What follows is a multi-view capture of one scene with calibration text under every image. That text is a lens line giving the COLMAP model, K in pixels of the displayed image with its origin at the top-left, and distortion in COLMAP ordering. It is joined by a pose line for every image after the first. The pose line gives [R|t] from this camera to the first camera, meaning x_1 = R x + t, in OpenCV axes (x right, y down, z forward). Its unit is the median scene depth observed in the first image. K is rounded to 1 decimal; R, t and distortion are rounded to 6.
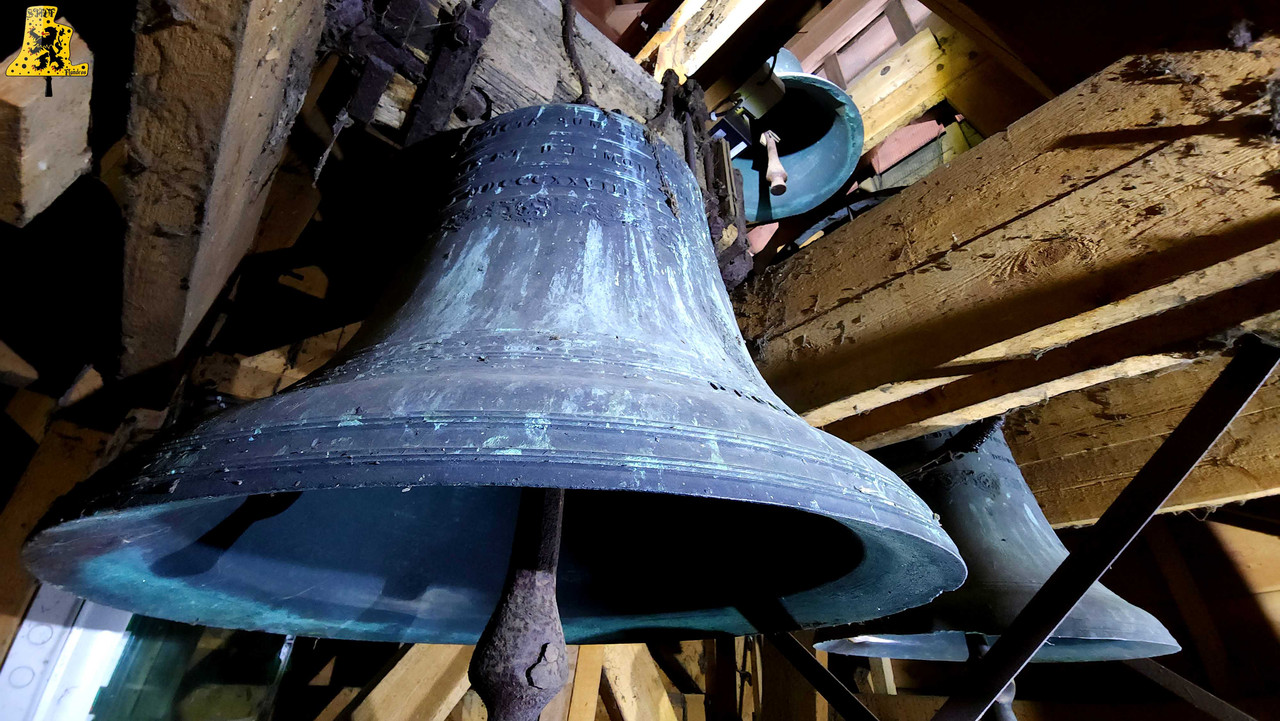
lens RADIAL K [[528.2, 0, 643.9], [0, 528.2, 355.9], [0, 0, 1]] dist [-0.002506, -0.000473]
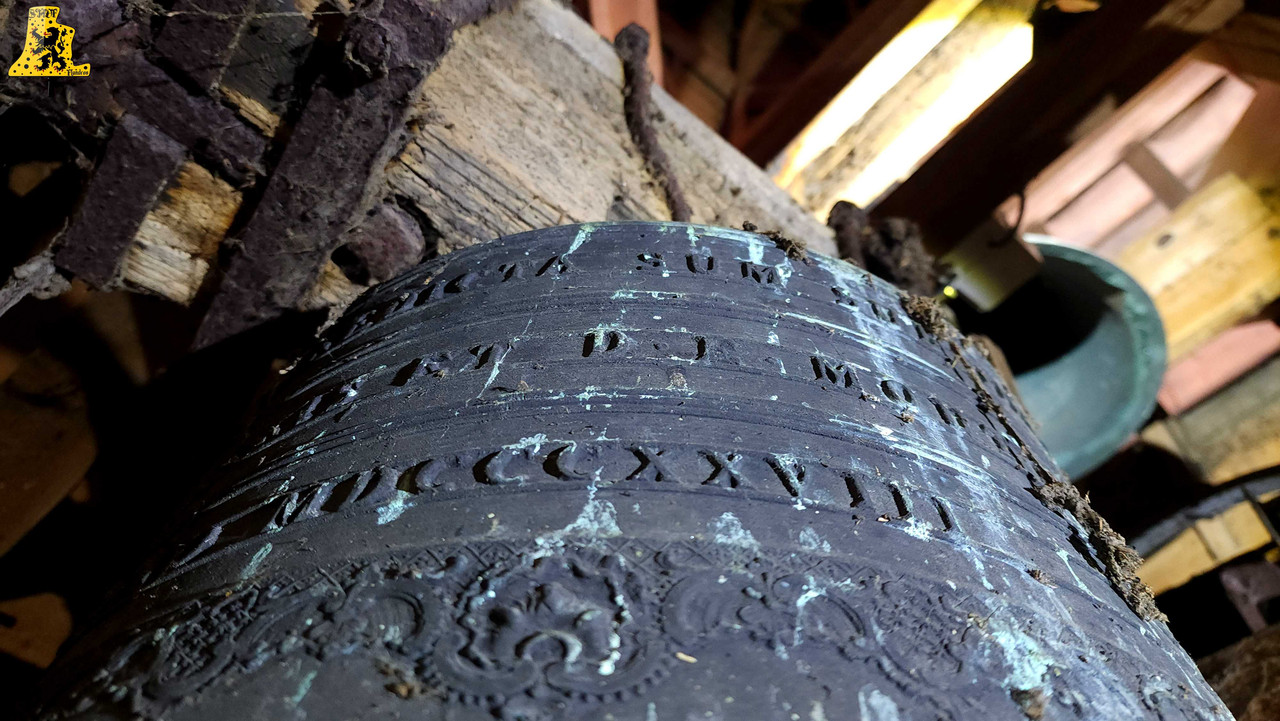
lens RADIAL K [[863.8, 0, 637.2], [0, 863.8, 360.2], [0, 0, 1]] dist [0.041144, -0.019283]
pose [[0.998085, 0.003894, -0.061740, -0.116709], [-0.026972, 0.925558, -0.377645, -0.182730], [0.055673, 0.378587, 0.923890, 0.500094]]
